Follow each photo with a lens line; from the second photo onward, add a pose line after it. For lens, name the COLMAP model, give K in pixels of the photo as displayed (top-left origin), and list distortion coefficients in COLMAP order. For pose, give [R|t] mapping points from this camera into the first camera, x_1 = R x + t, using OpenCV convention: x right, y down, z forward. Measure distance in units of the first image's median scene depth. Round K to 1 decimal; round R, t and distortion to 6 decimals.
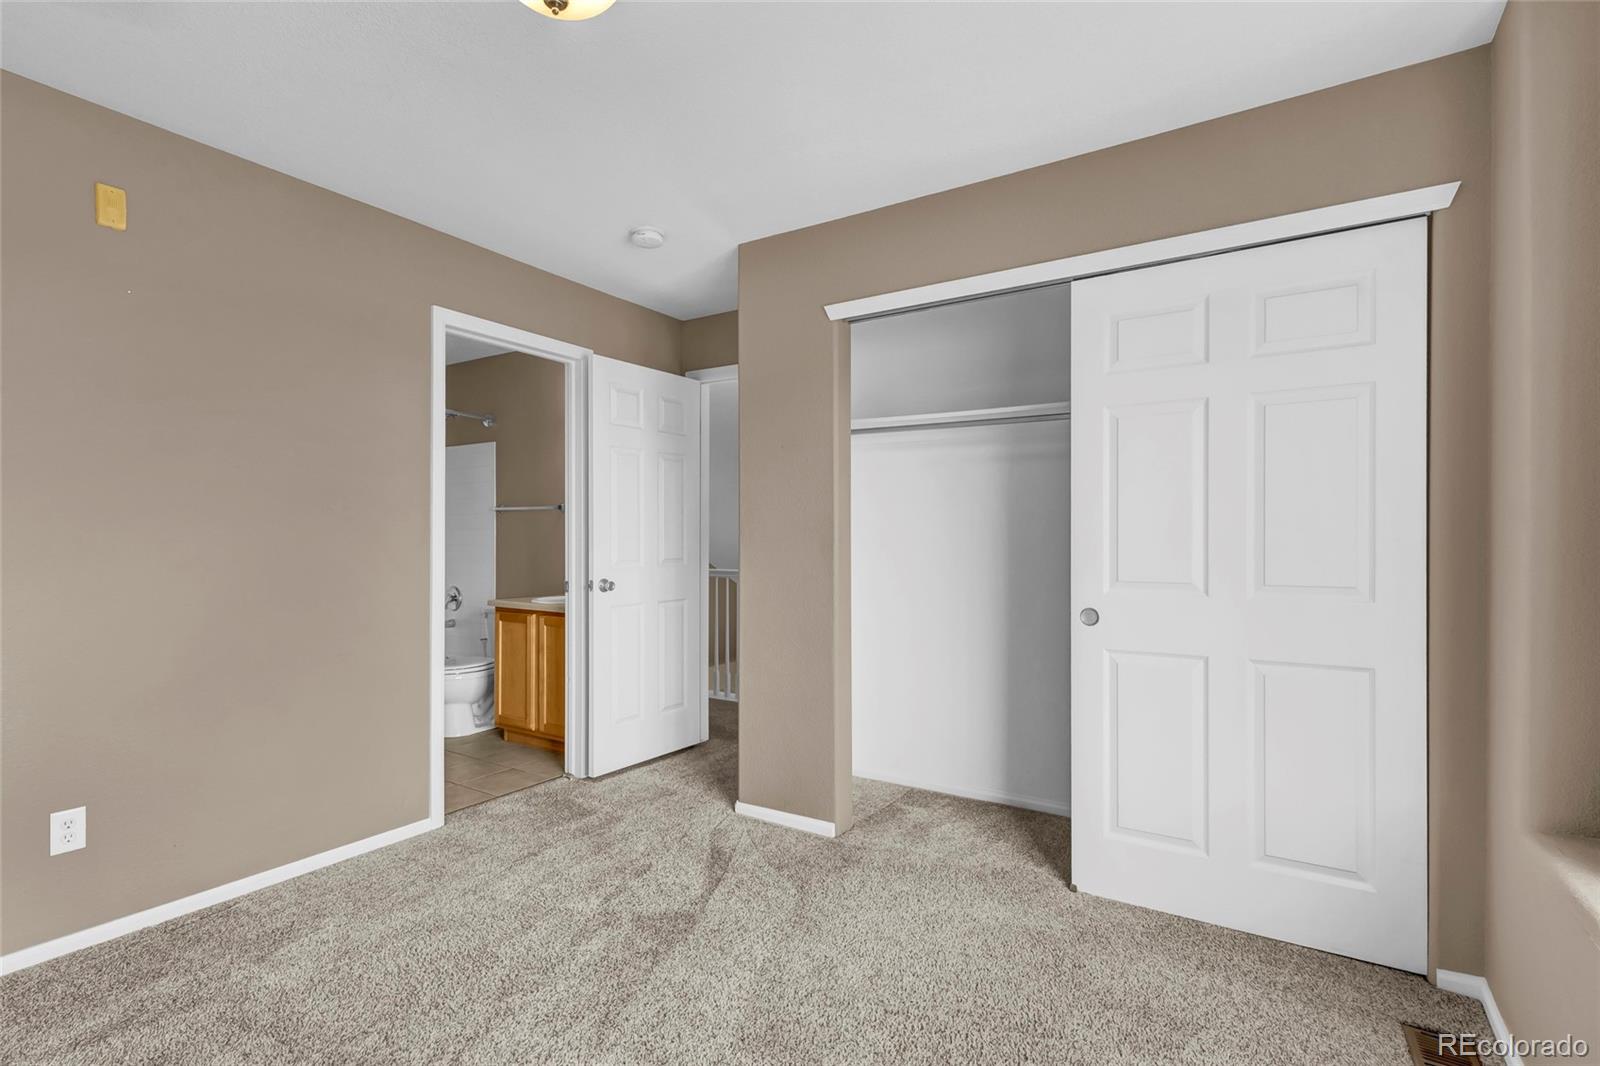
lens RADIAL K [[750.6, 0, 796.6], [0, 750.6, 534.2], [0, 0, 1]] dist [0.000642, 0.001409]
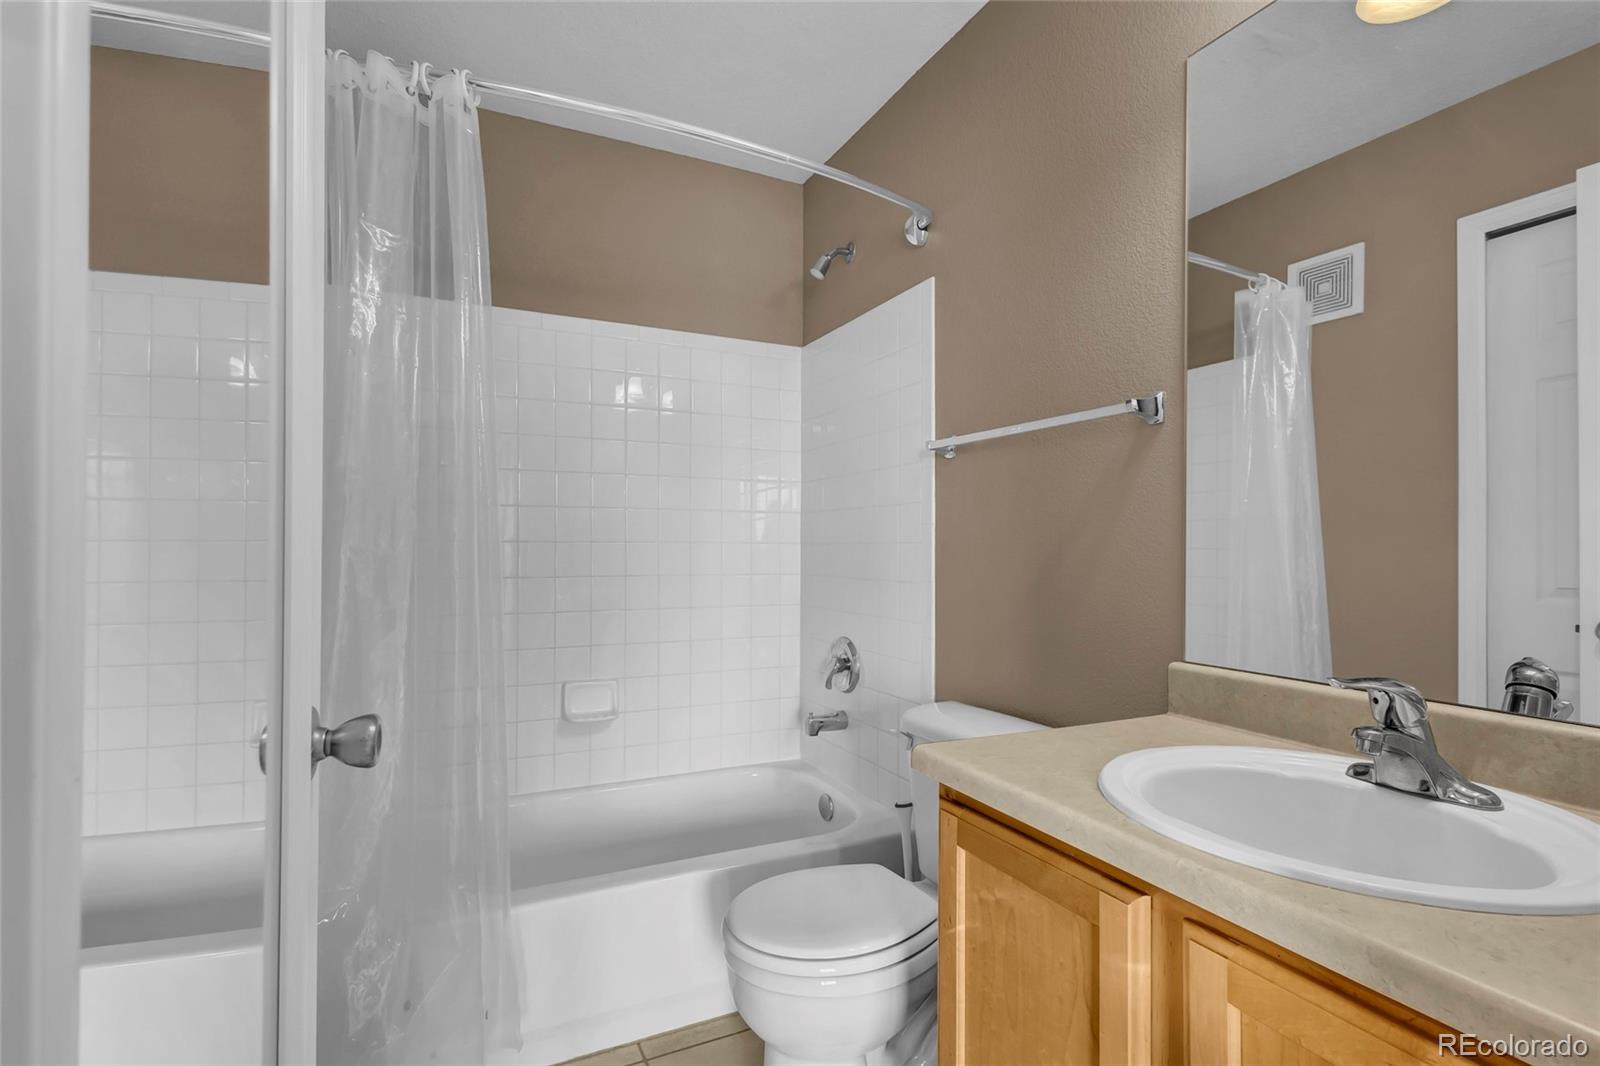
lens RADIAL K [[750.6, 0, 799.8], [0, 750.6, 540.8], [0, 0, 1]] dist [0.000642, 0.001409]
pose [[0.853193, -0.002229, -0.521590, -0.269016], [-0.002149, 0.999967, -0.007788, 0.017042], [0.521591, 0.007765, 0.853160, 0.660587]]
